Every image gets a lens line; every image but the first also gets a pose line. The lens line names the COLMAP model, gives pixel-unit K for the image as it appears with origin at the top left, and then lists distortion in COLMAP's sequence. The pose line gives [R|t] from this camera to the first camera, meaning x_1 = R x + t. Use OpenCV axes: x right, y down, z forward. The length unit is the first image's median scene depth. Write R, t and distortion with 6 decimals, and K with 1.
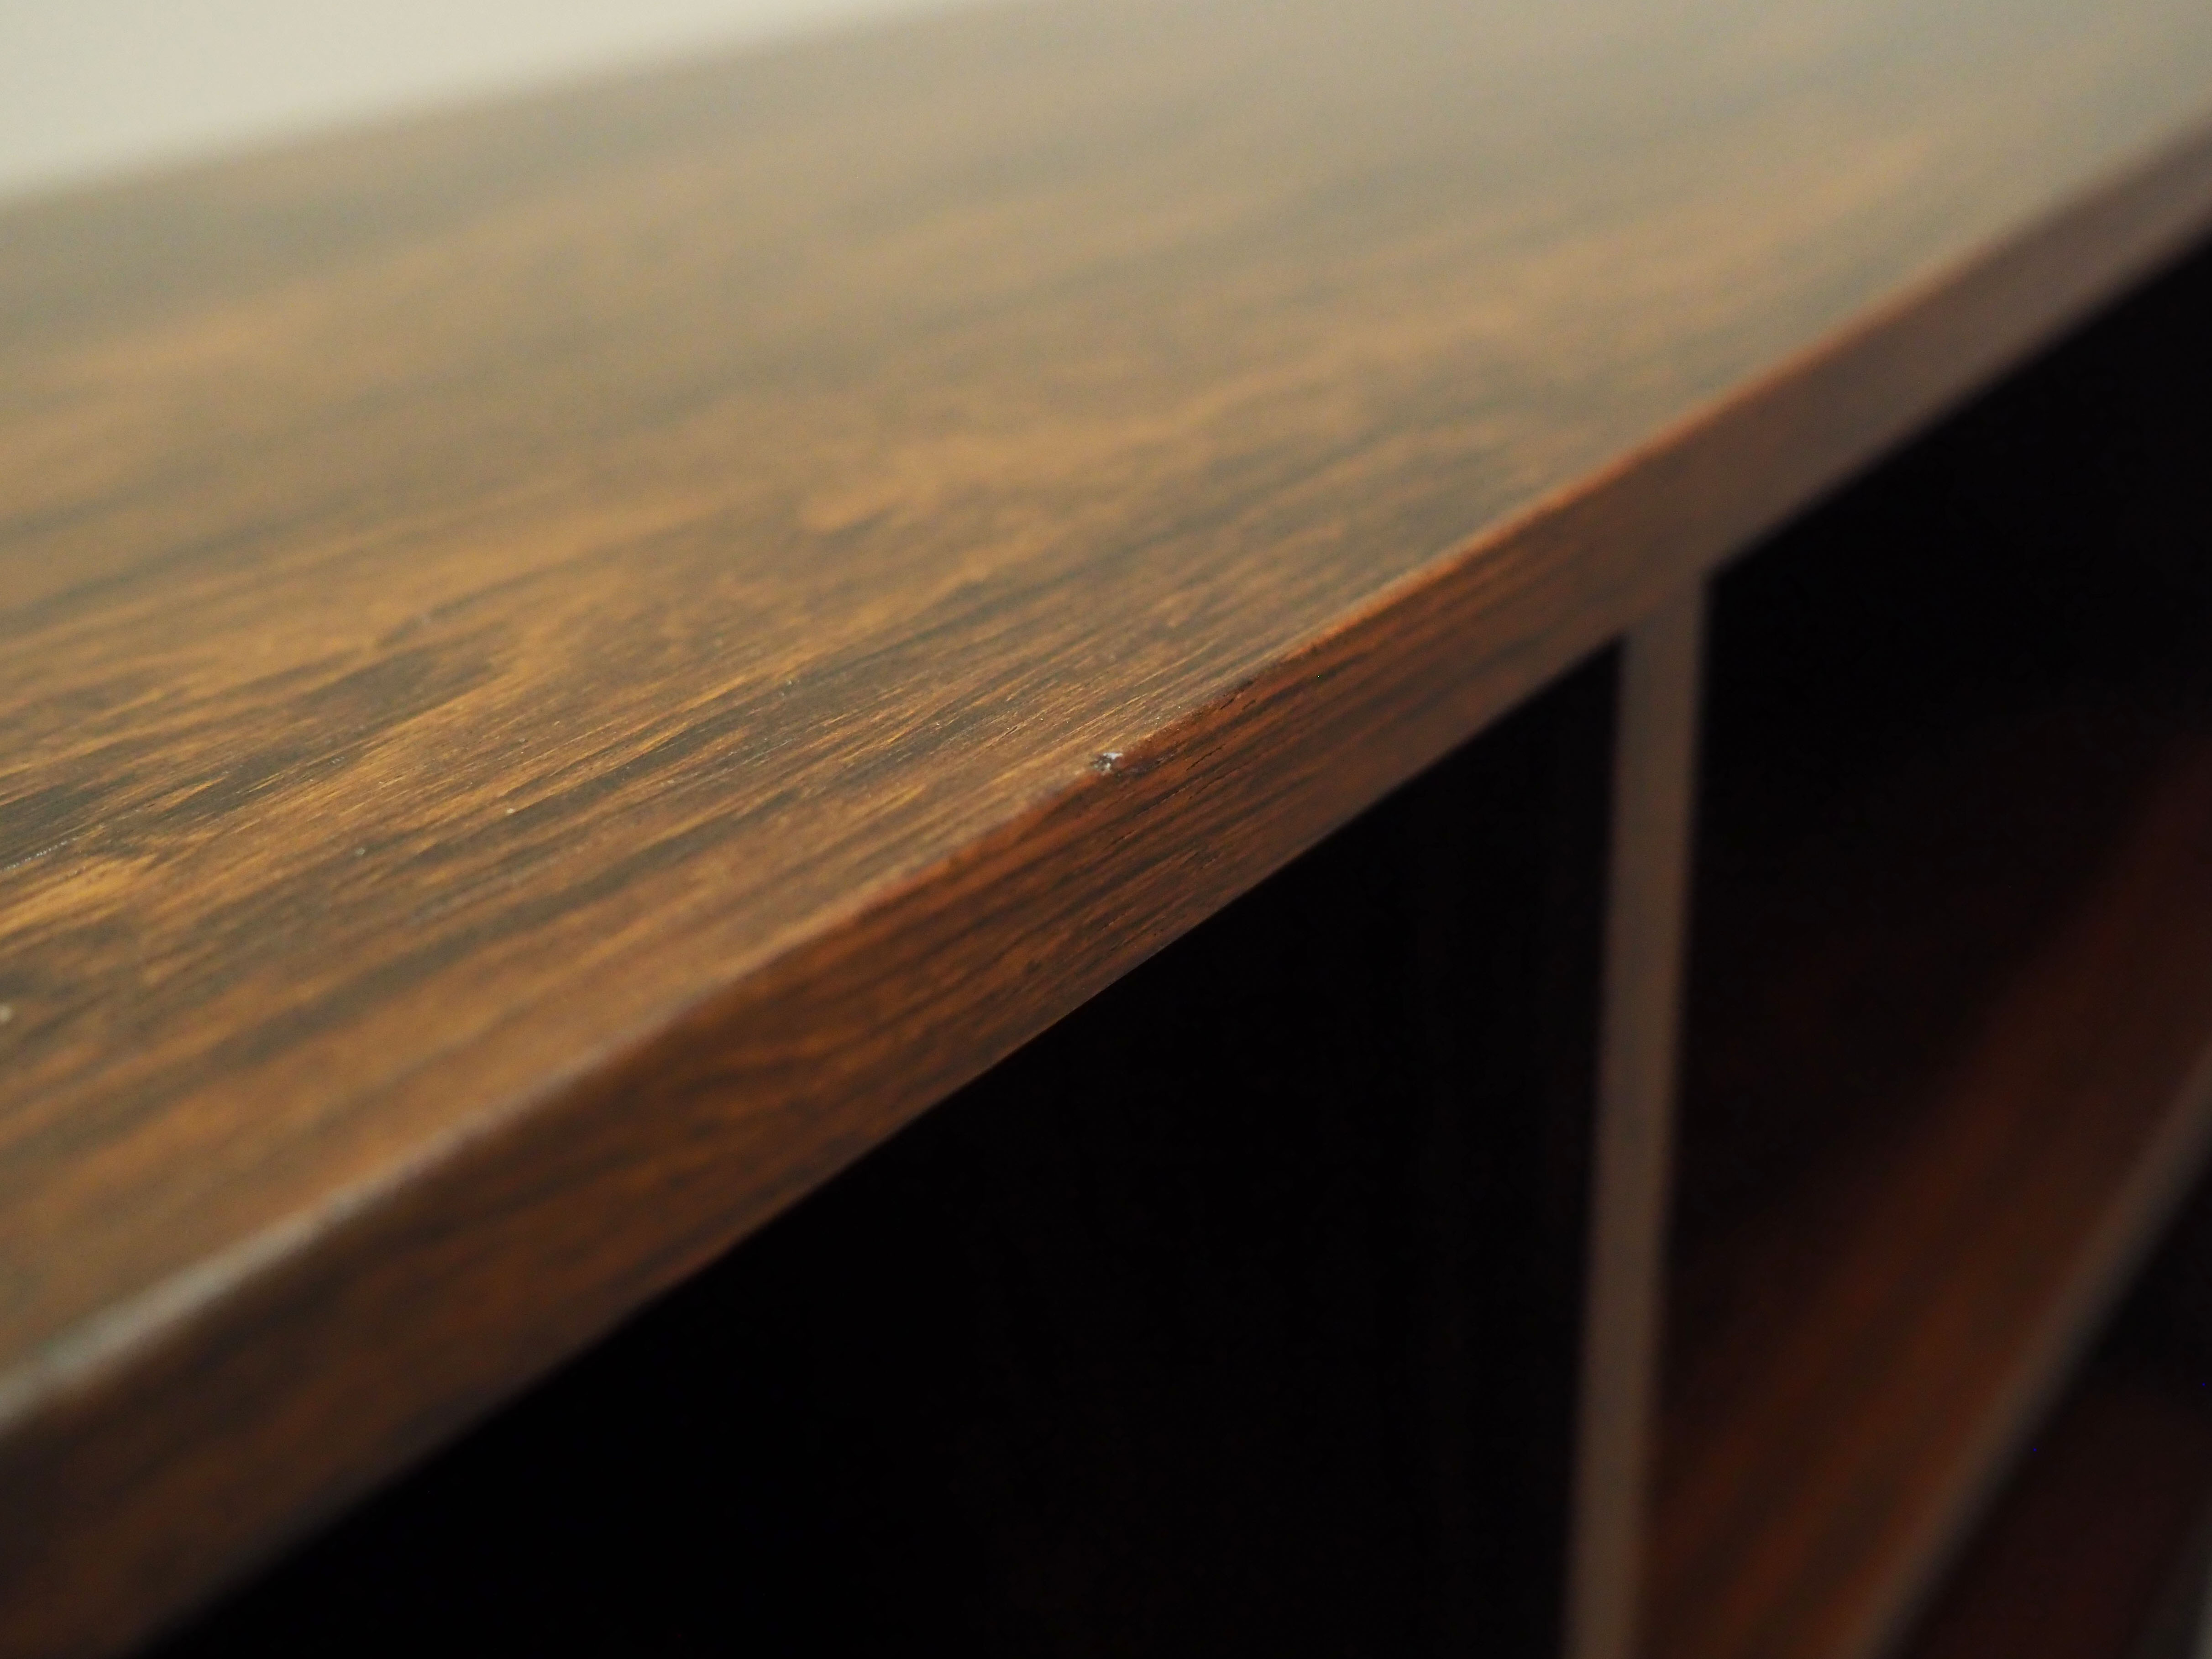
lens RADIAL K [[2964.8, 0, 1101.8], [0, 2964.8, 827.9], [0, 0, 1]] dist [-0.017692, 0.000000]
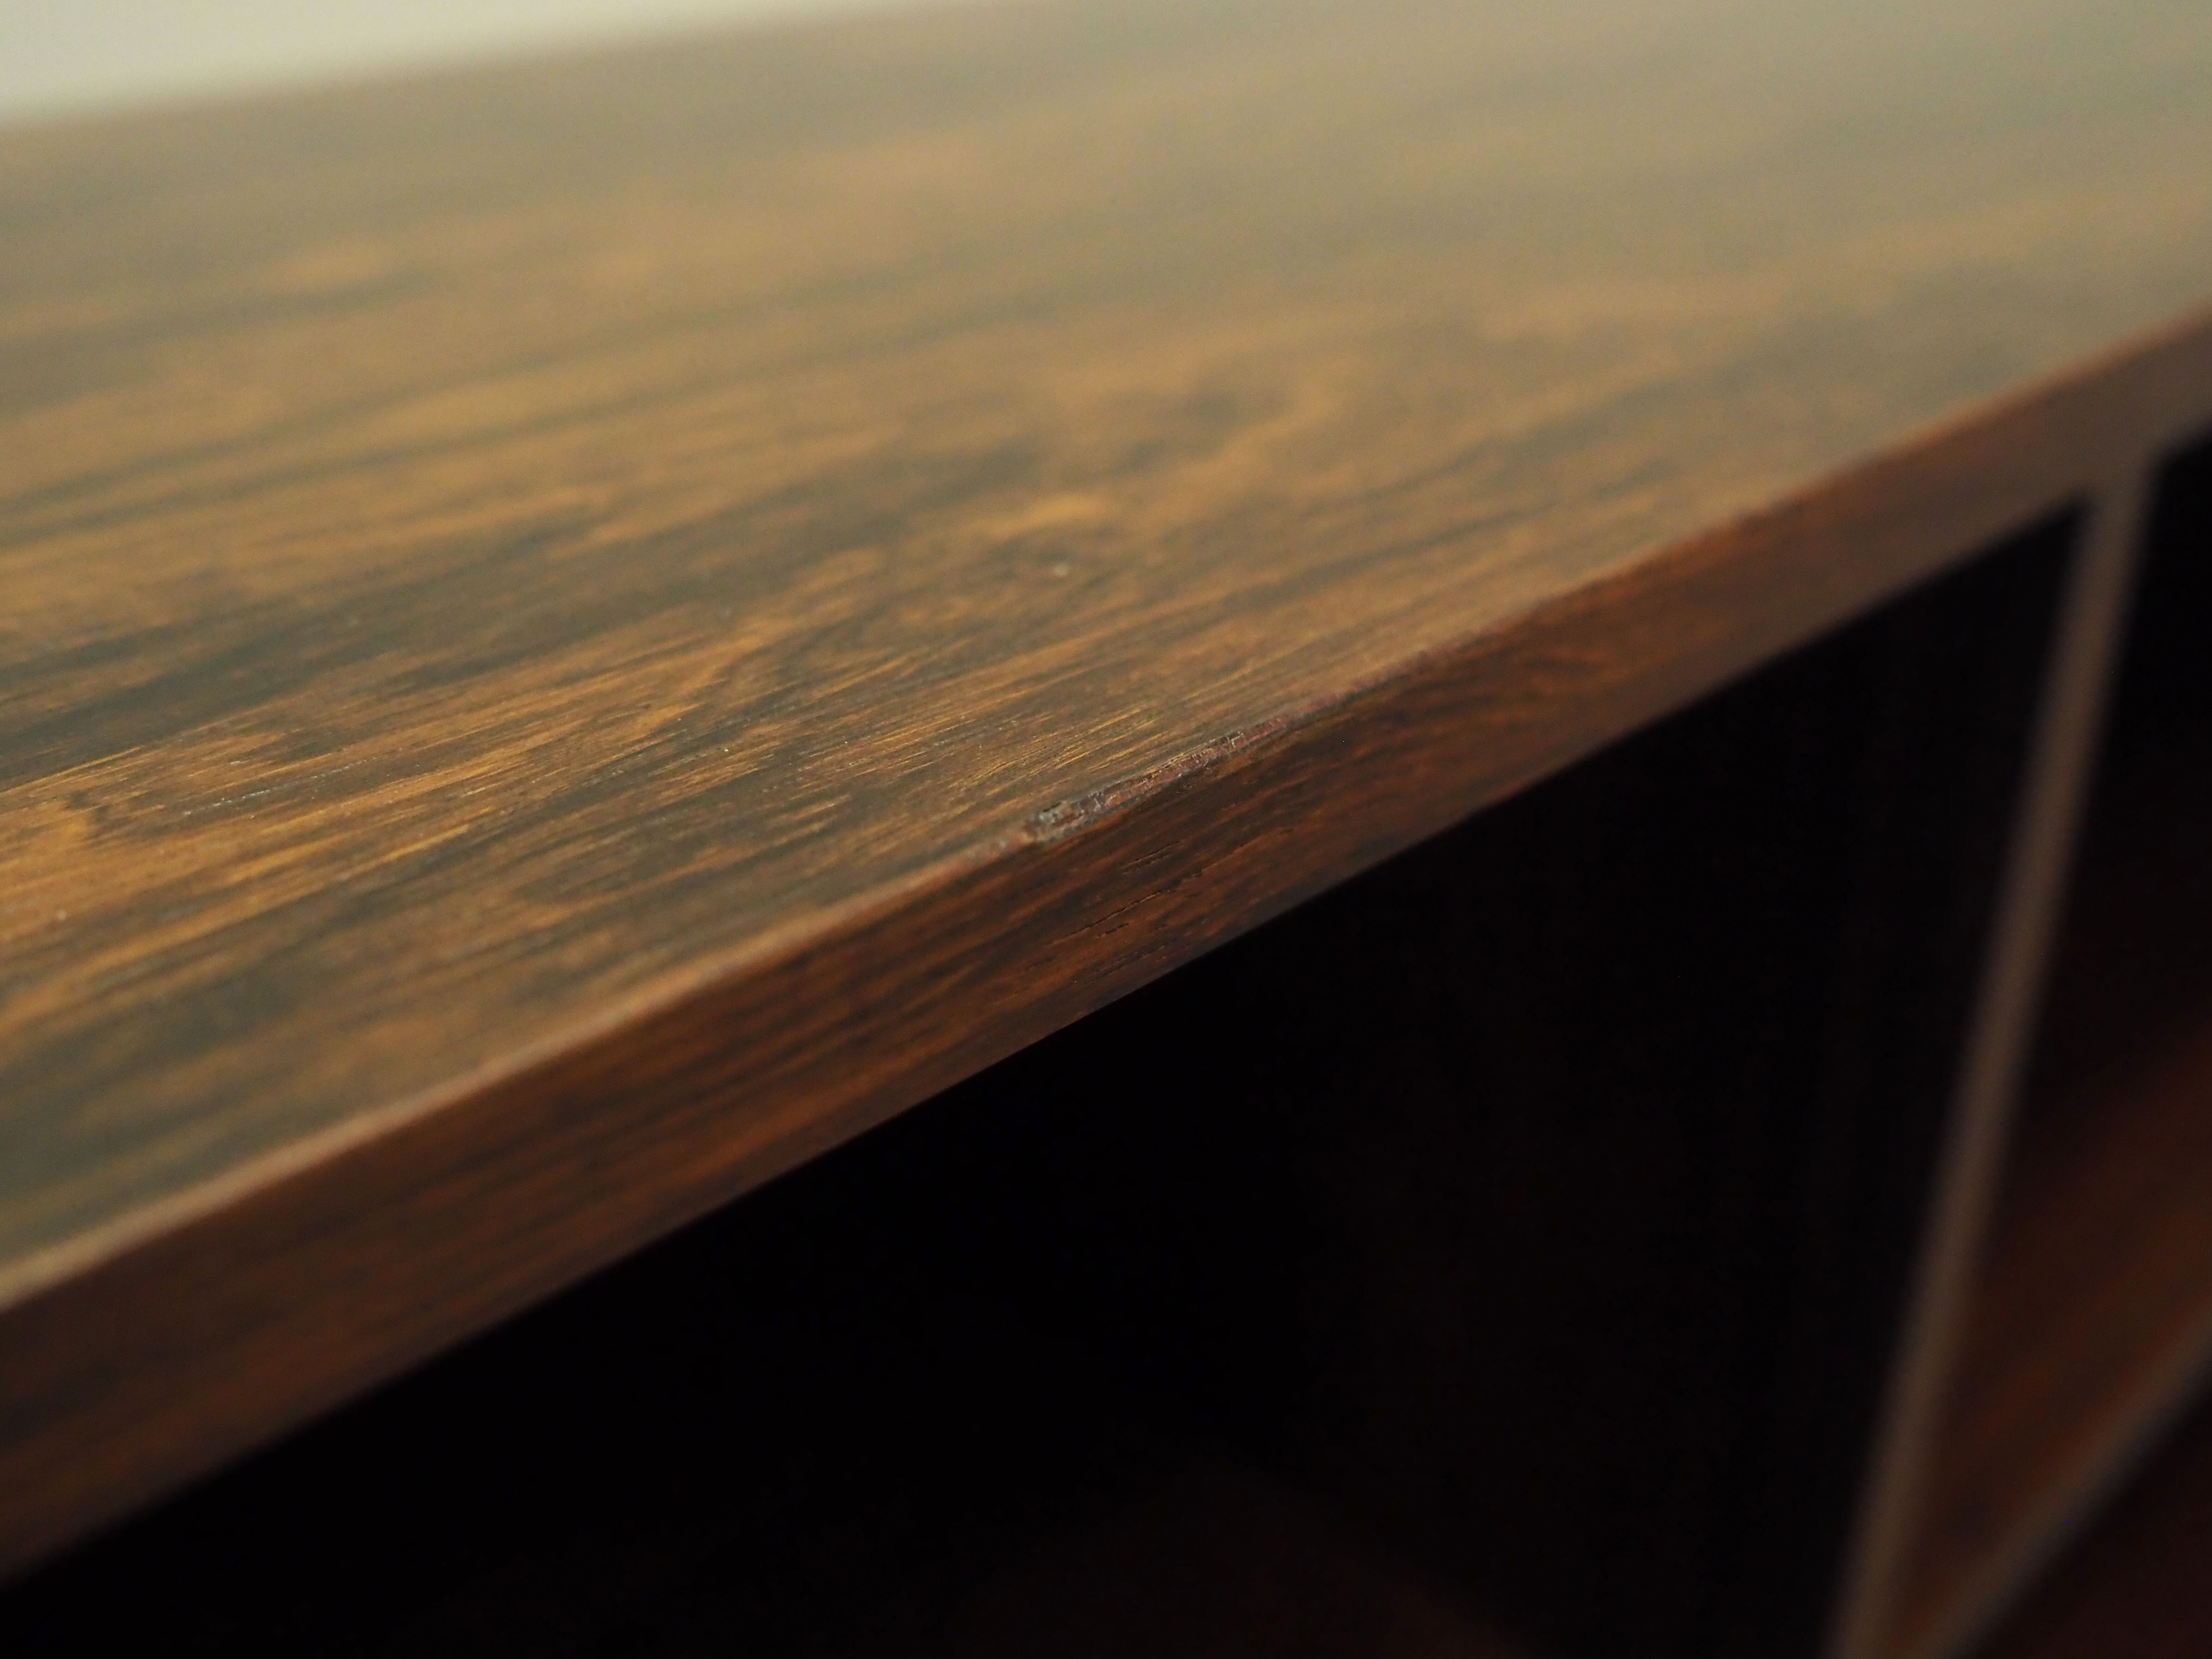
lens RADIAL K [[2964.8, 0, 1108.8], [0, 2964.8, 832.7], [0, 0, 1]] dist [-0.017692, 0.000000]
pose [[0.992396, 0.107104, -0.060655, -0.200170], [-0.105870, 0.994109, 0.023210, 0.127967], [0.062783, -0.016612, 0.997889, -0.391812]]
